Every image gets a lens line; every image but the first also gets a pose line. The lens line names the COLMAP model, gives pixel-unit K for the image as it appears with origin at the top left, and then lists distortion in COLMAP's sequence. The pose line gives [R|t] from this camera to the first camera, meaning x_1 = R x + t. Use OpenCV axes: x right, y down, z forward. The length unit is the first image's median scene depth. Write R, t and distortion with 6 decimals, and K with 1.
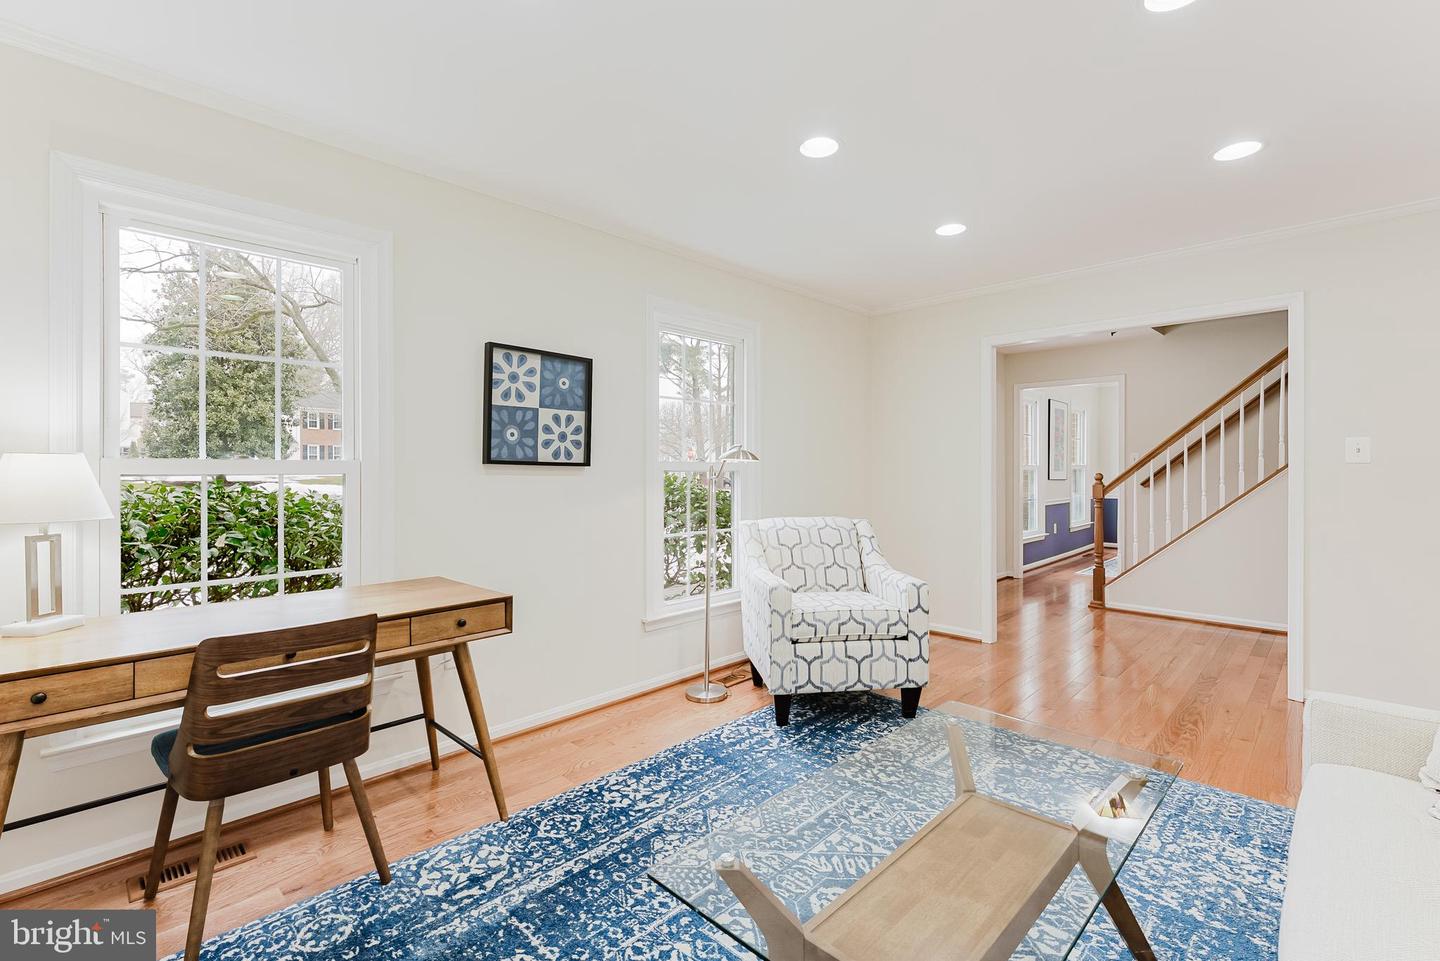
lens RADIAL K [[648.1, 0, 716.3], [0, 648.1, 476.5], [0, 0, 1]] dist [-0.001111, -0.000355]
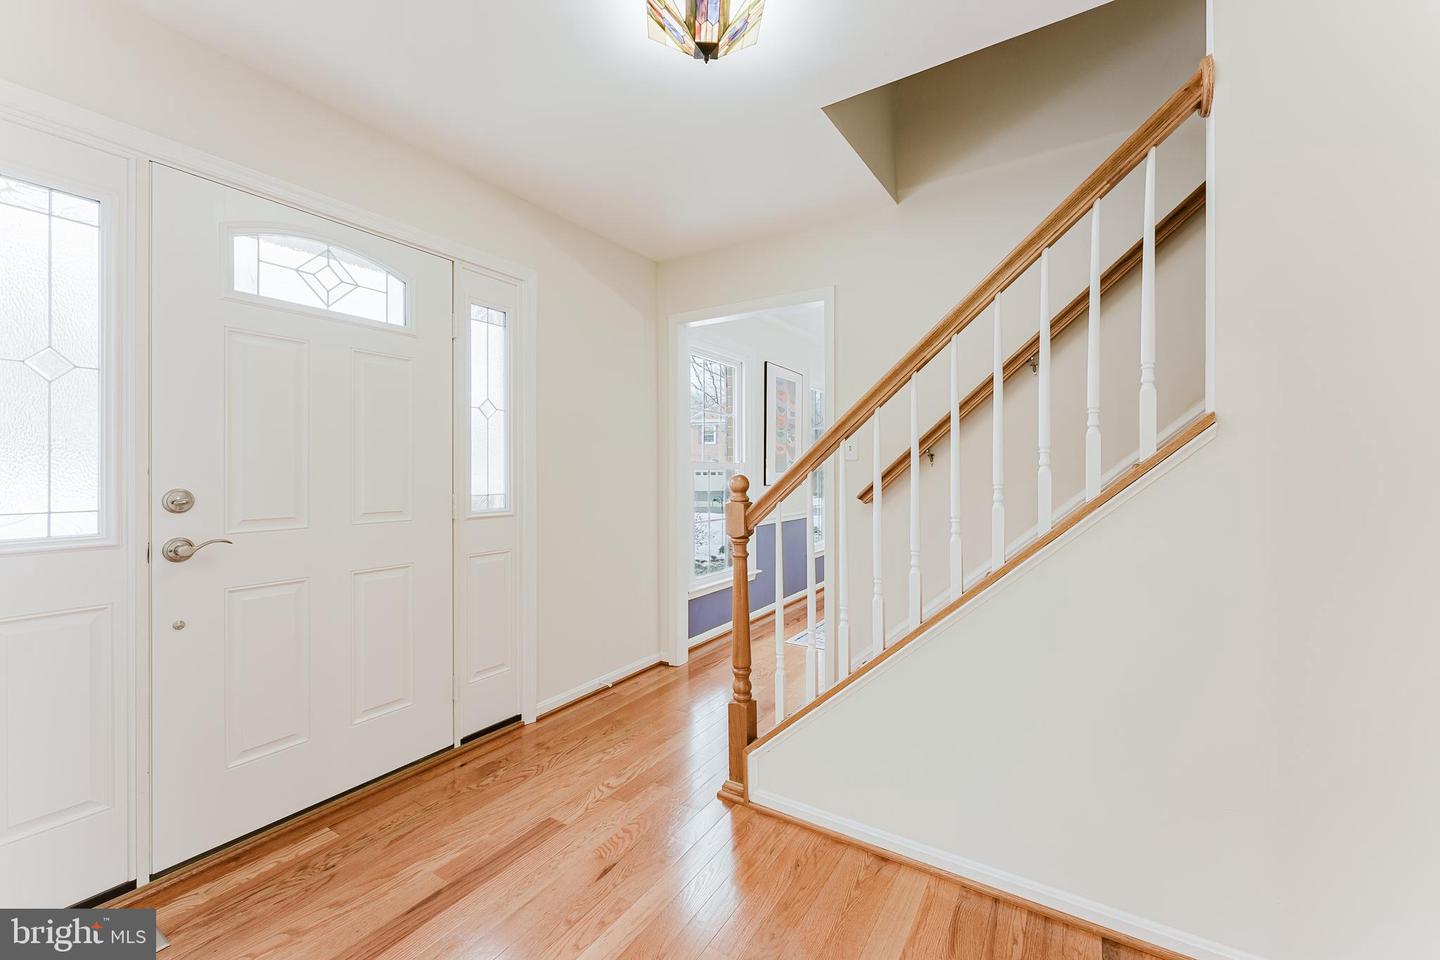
lens RADIAL K [[584.3, 0, 723.3], [0, 584.3, 476.3], [0, 0, 1]] dist [-0.000810, -0.000198]
pose [[0.974296, 0.000026, 0.225271, 0.491332], [0.000909, 0.999991, -0.004046, -0.002714], [-0.225269, 0.004146, 0.974288, 0.631207]]
